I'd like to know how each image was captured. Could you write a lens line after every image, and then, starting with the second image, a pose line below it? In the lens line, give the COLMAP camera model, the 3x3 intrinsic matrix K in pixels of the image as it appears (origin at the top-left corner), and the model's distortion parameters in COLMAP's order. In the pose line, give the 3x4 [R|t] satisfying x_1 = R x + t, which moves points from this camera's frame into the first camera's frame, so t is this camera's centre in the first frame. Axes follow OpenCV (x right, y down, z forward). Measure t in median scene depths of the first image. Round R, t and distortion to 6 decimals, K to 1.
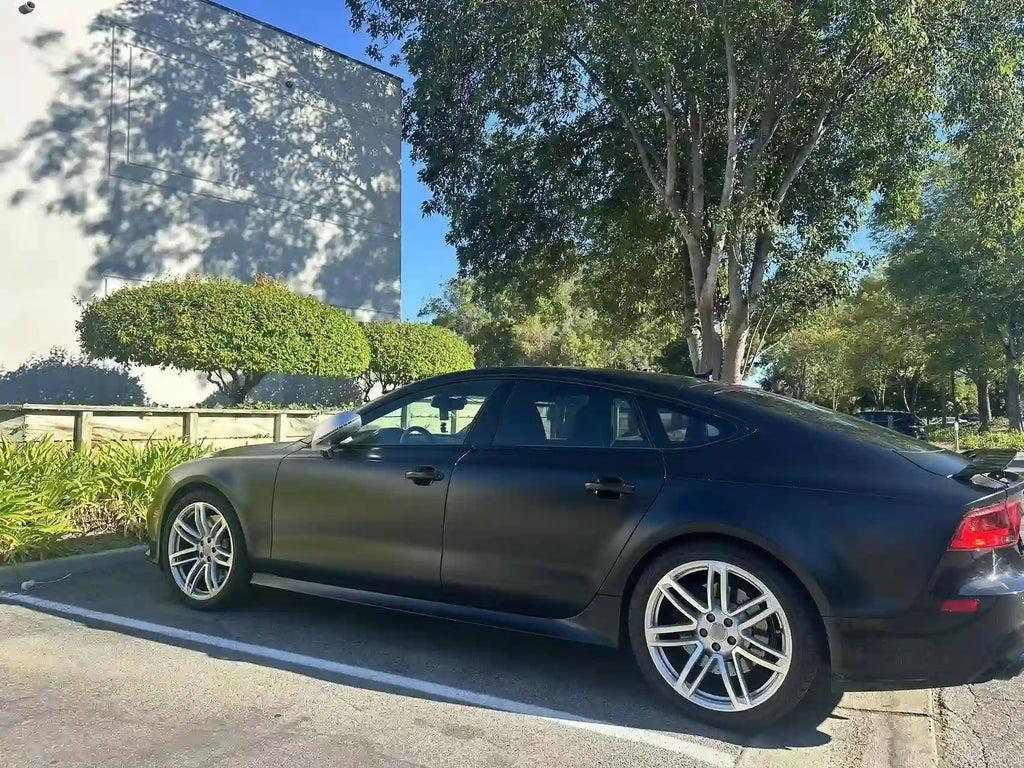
lens RADIAL K [[720.5, 0, 512.0], [0, 720.5, 384.0], [0, 0, 1]] dist [0.145159, -0.189606]
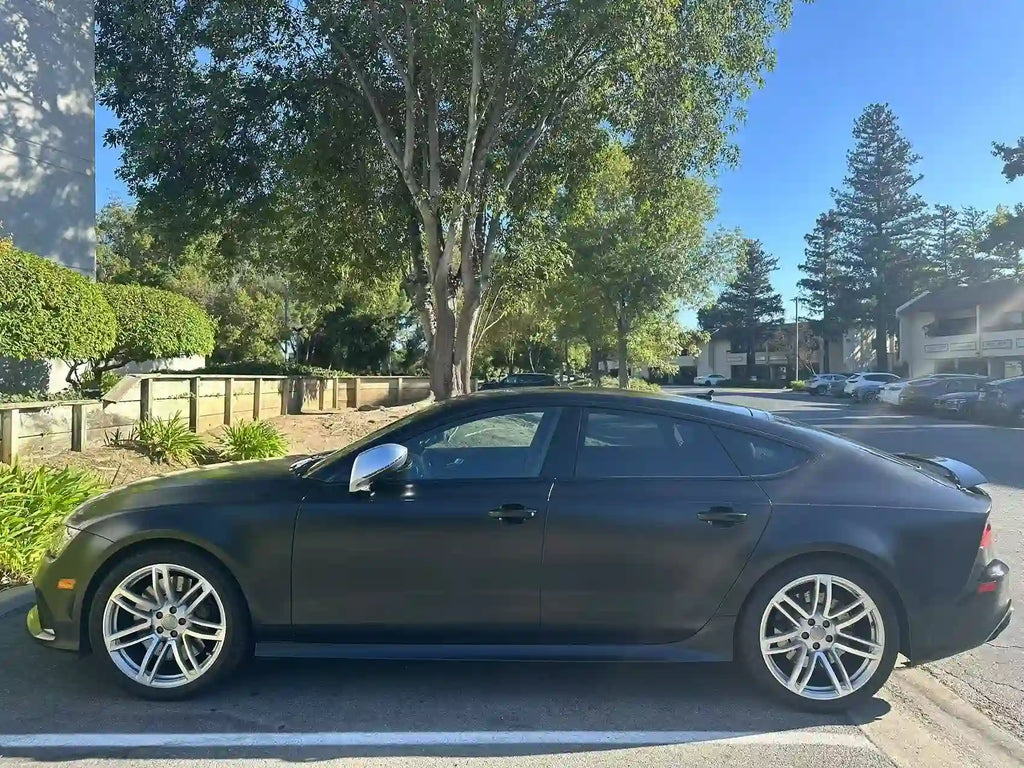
lens RADIAL K [[720.5, 0, 512.0], [0, 720.5, 384.0], [0, 0, 1]] dist [0.145159, -0.189606]
pose [[0.876005, -0.014577, 0.482081, -0.155142], [-0.015285, 0.998202, 0.057959, -0.026290], [-0.482059, -0.058141, 0.874208, 0.049942]]
